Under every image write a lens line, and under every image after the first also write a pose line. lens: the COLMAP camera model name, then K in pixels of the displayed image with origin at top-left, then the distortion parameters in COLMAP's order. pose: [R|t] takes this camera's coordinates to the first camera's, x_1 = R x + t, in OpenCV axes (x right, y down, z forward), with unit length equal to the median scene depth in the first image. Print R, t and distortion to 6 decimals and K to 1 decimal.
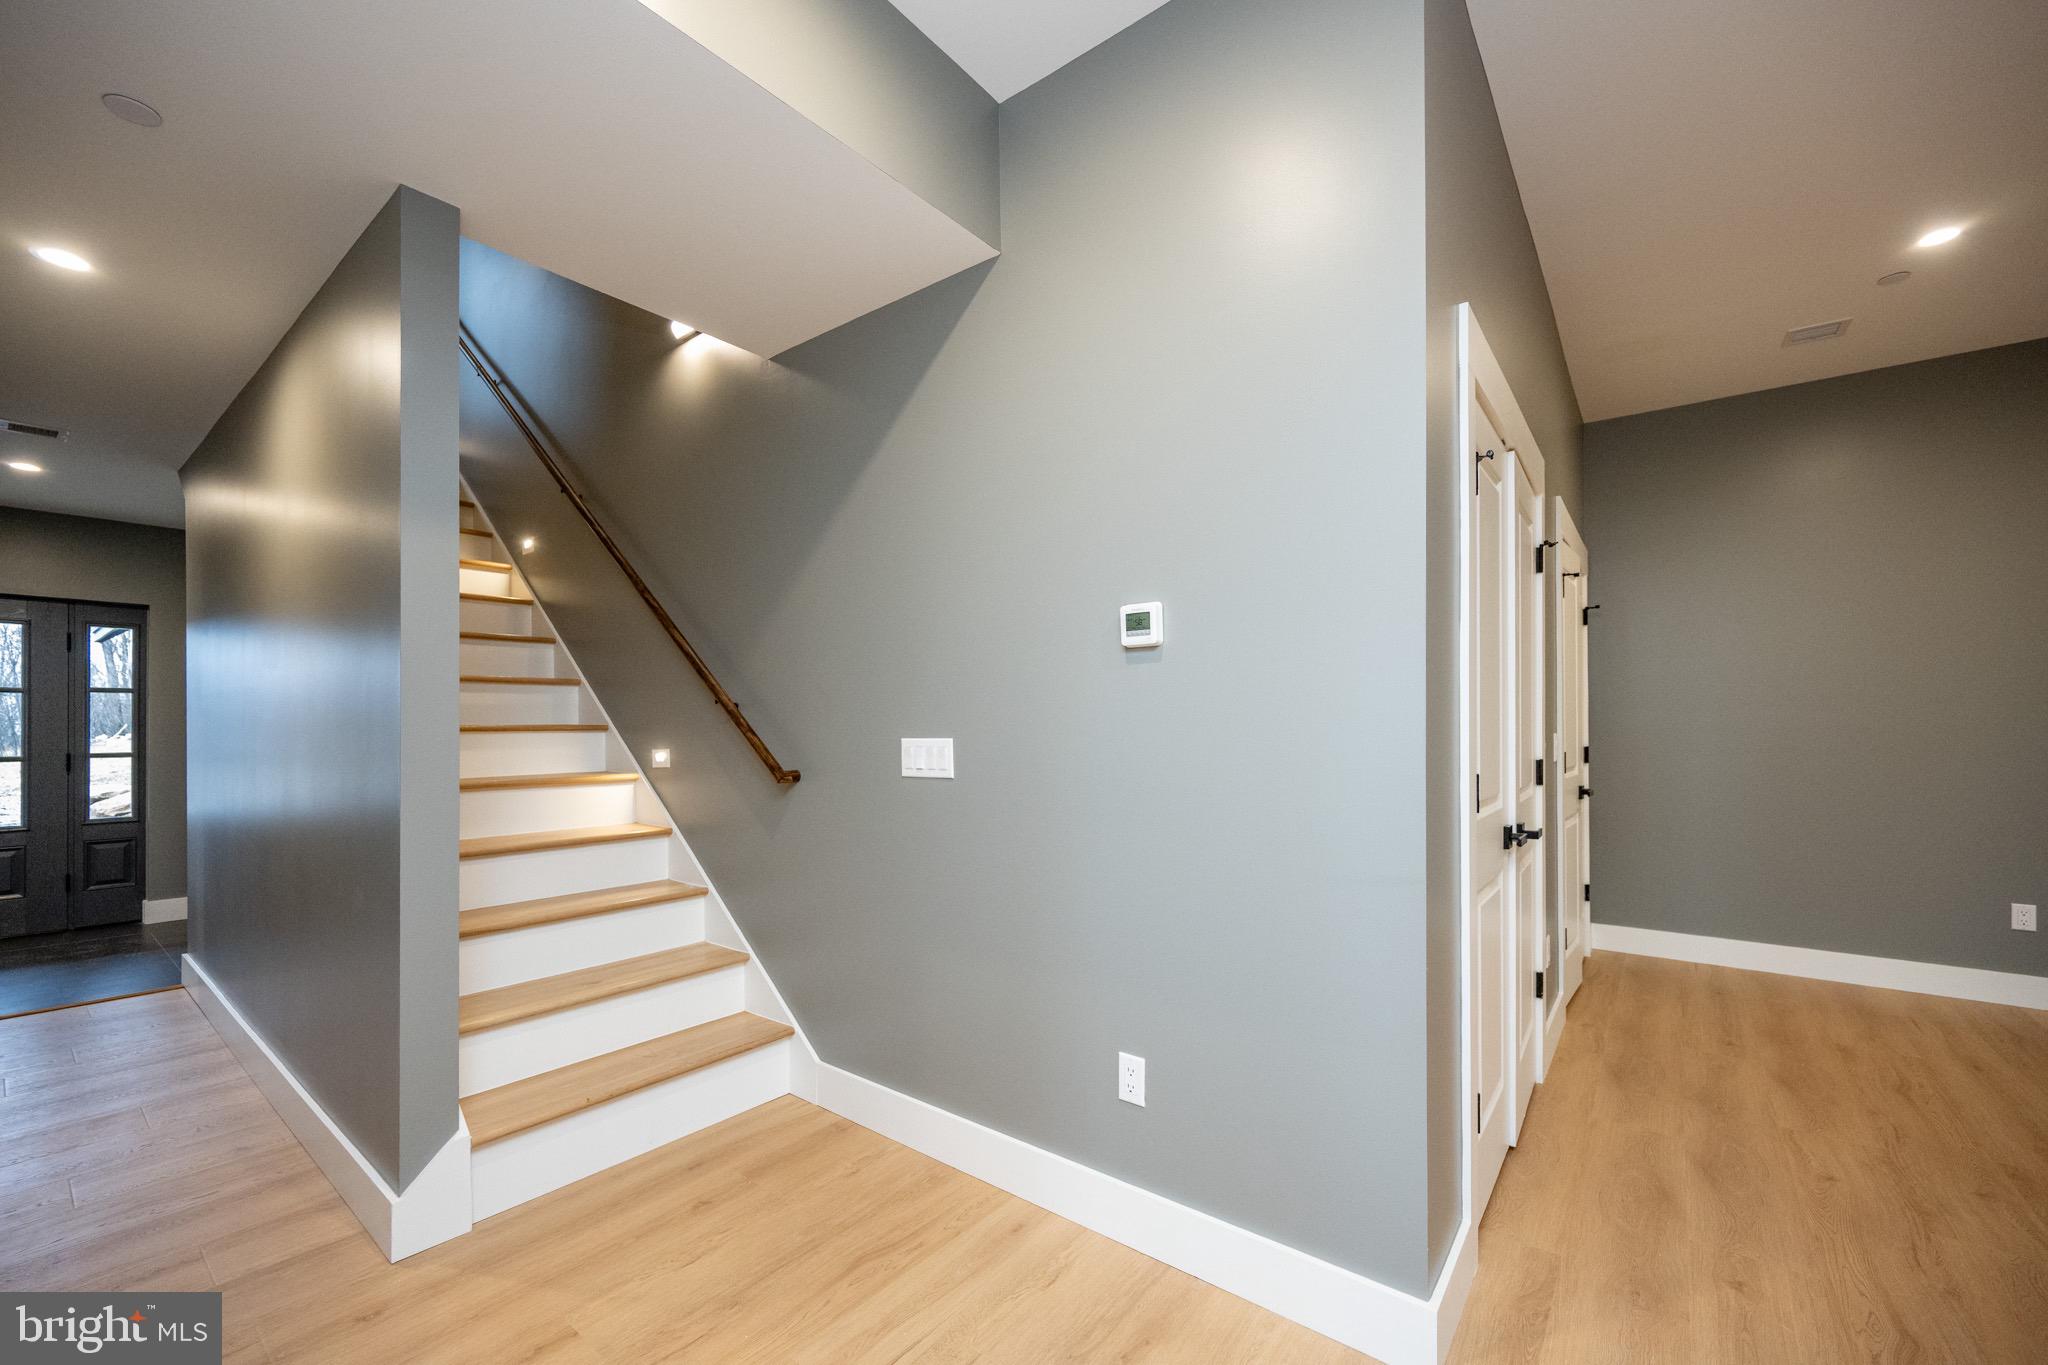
lens RADIAL K [[828.5, 0, 1027.0], [0, 828.5, 723.9], [0, 0, 1]] dist [-0.001388, 0.000042]
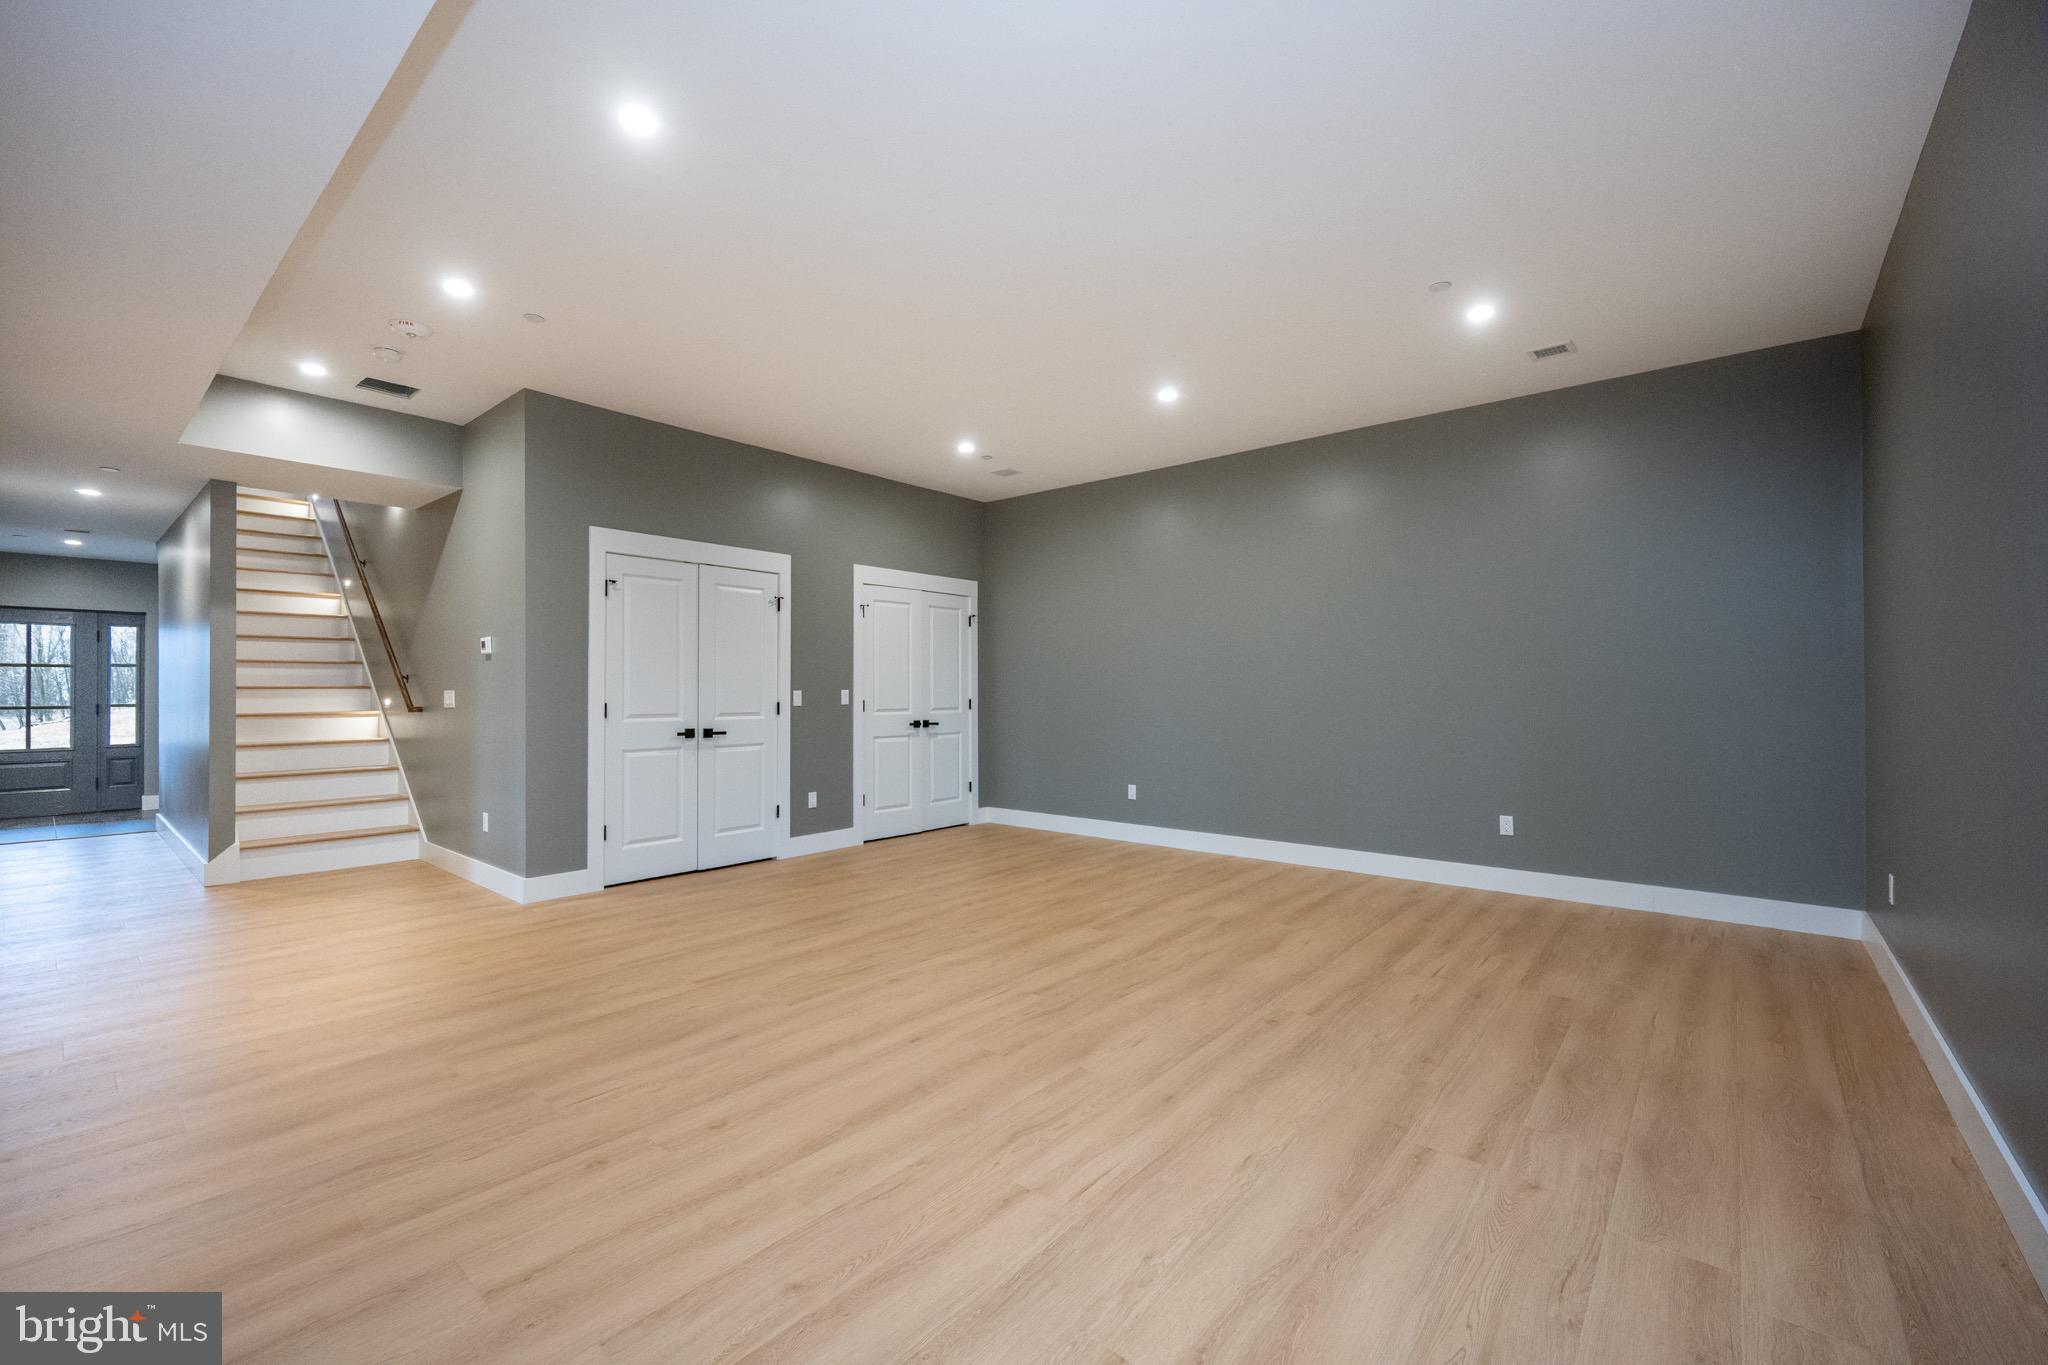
lens RADIAL K [[828.5, 0, 1014.1], [0, 828.5, 683.8], [0, 0, 1]] dist [-0.001388, 0.000042]
pose [[0.999529, -0.002426, -0.030592, 0.766093], [0.002338, 0.999993, -0.002888, 0.003919], [0.030599, 0.002815, 0.999528, -0.632335]]
